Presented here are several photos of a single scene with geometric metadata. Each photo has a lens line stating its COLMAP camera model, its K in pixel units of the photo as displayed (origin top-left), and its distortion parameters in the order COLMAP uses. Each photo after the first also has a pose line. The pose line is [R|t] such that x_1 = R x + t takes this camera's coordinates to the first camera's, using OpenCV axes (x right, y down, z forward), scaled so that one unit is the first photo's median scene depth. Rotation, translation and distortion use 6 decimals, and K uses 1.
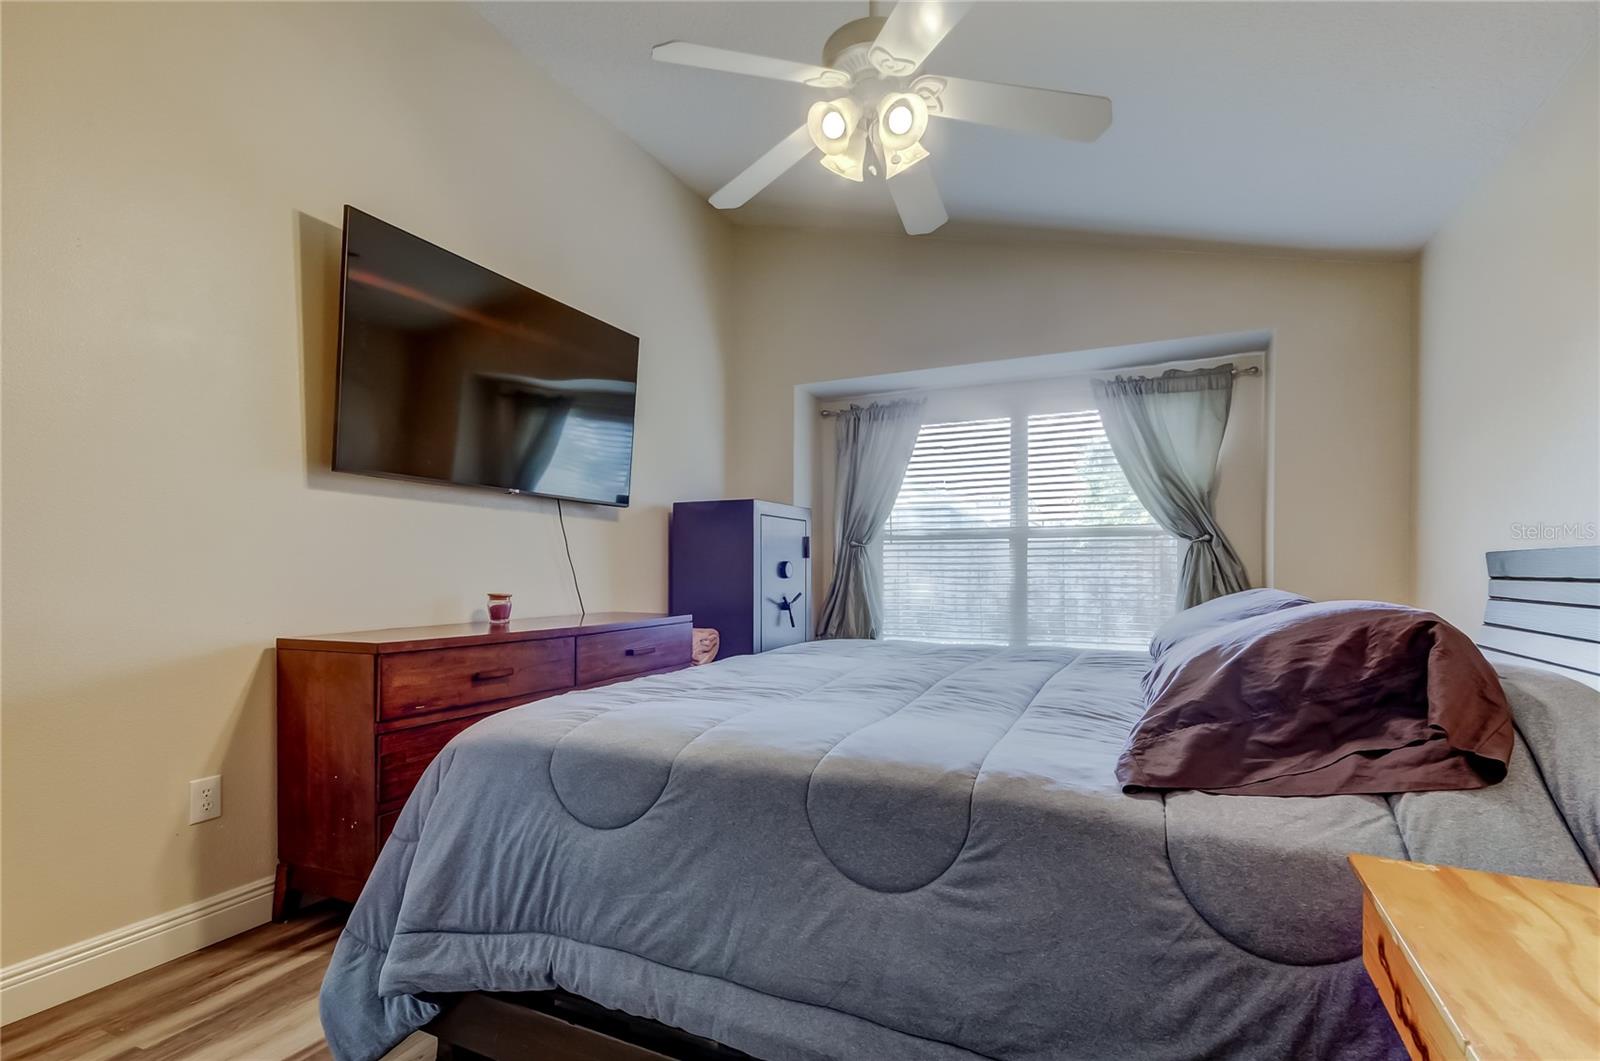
lens RADIAL K [[754.7, 0, 798.7], [0, 754.7, 556.5], [0, 0, 1]] dist [0.013892, -0.000233]
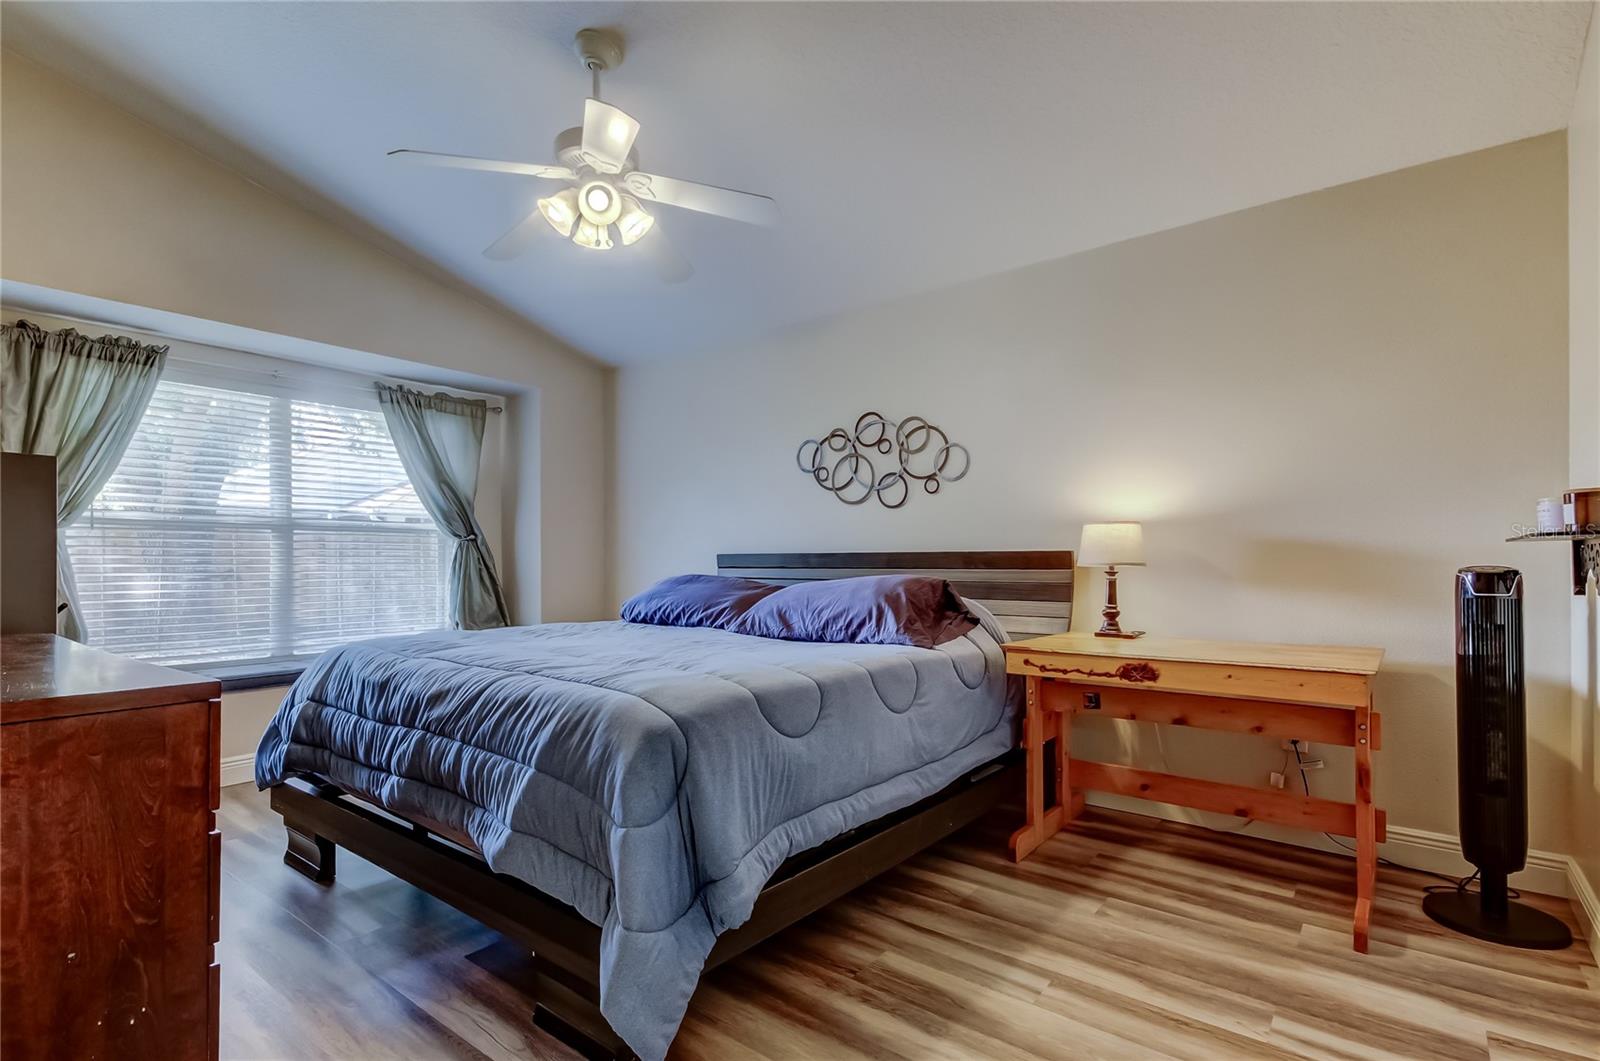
lens RADIAL K [[754.7, 0, 798.7], [0, 754.7, 556.5], [0, 0, 1]] dist [0.013892, -0.000233]
pose [[0.203314, 0.001909, 0.979112, -0.545630], [-0.016922, 0.999856, 0.001564, -0.004035], [-0.978967, -0.016887, 0.203317, 0.218933]]
